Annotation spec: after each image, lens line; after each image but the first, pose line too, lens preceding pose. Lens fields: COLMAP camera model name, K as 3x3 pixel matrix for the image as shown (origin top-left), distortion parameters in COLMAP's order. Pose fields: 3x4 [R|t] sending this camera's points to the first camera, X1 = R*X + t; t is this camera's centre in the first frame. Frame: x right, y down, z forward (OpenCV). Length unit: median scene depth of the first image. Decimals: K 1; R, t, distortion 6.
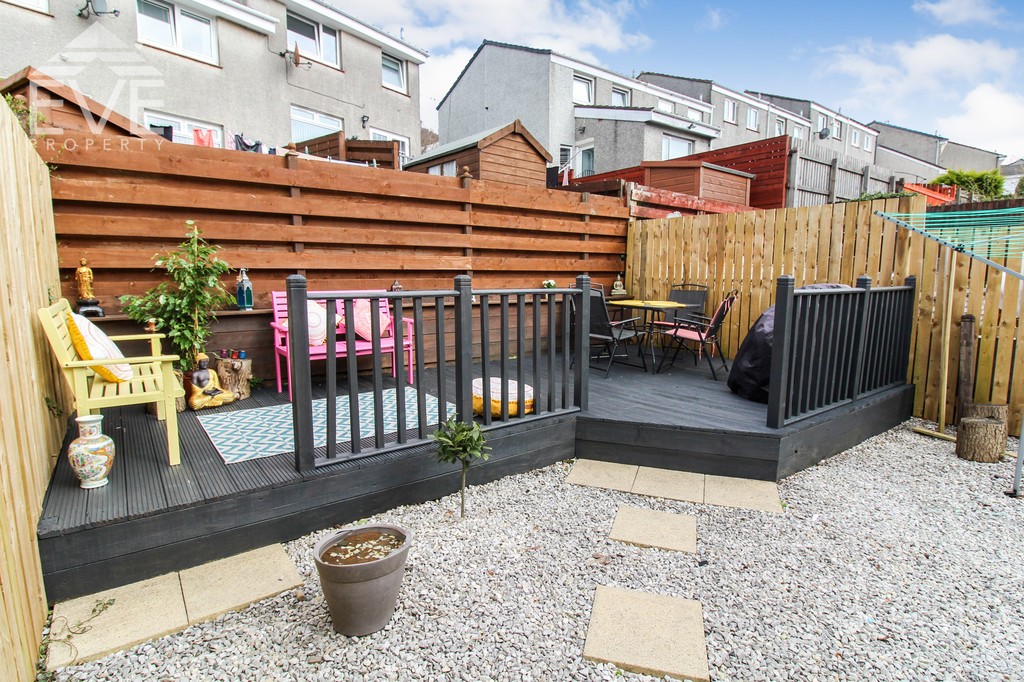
lens RADIAL K [[518.6, 0, 512.0], [0, 518.6, 341.0], [0, 0, 1]] dist [0.000408, -0.016180]
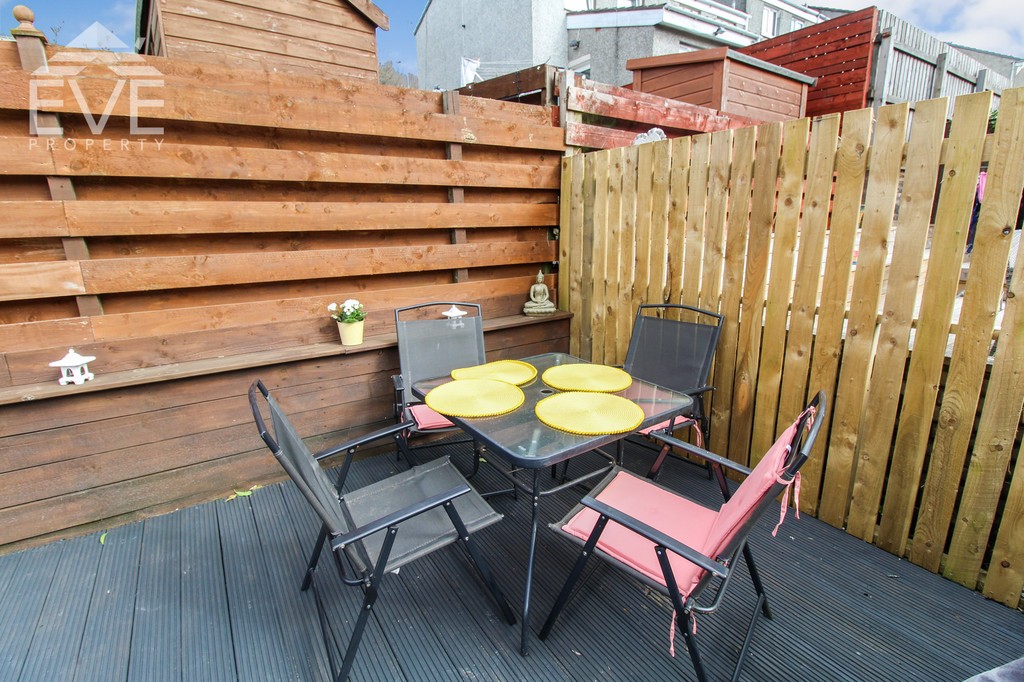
lens RADIAL K [[483.7, 0, 517.1], [0, 483.7, 337.1], [0, 0, 1]] dist [0.000414, -0.012112]
pose [[0.998235, -0.004054, -0.059254, 0.208338], [0.010299, 0.994369, 0.105476, -0.112493], [0.058493, -0.105900, 0.992655, 0.534365]]
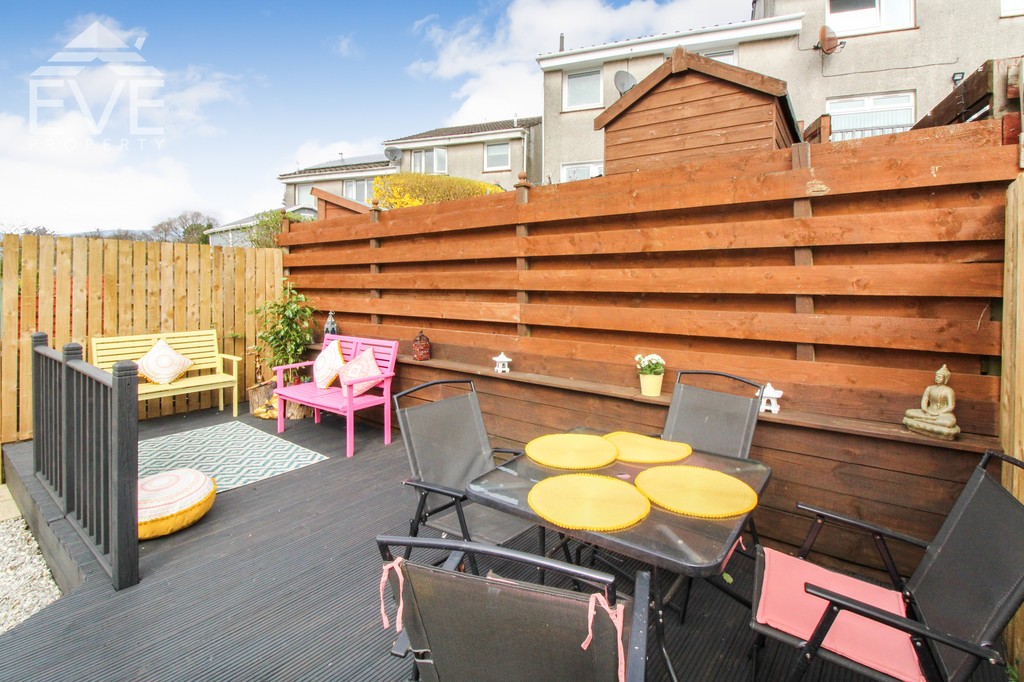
lens RADIAL K [[496.8, 0, 511.4], [0, 496.8, 283.6], [0, 0, 1]] dist [0.002118, -0.013794]
pose [[0.248539, -0.001314, -0.968621, 0.421853], [-0.126527, 0.991387, -0.033810, -0.131809], [0.960323, 0.130960, 0.246232, 0.665059]]
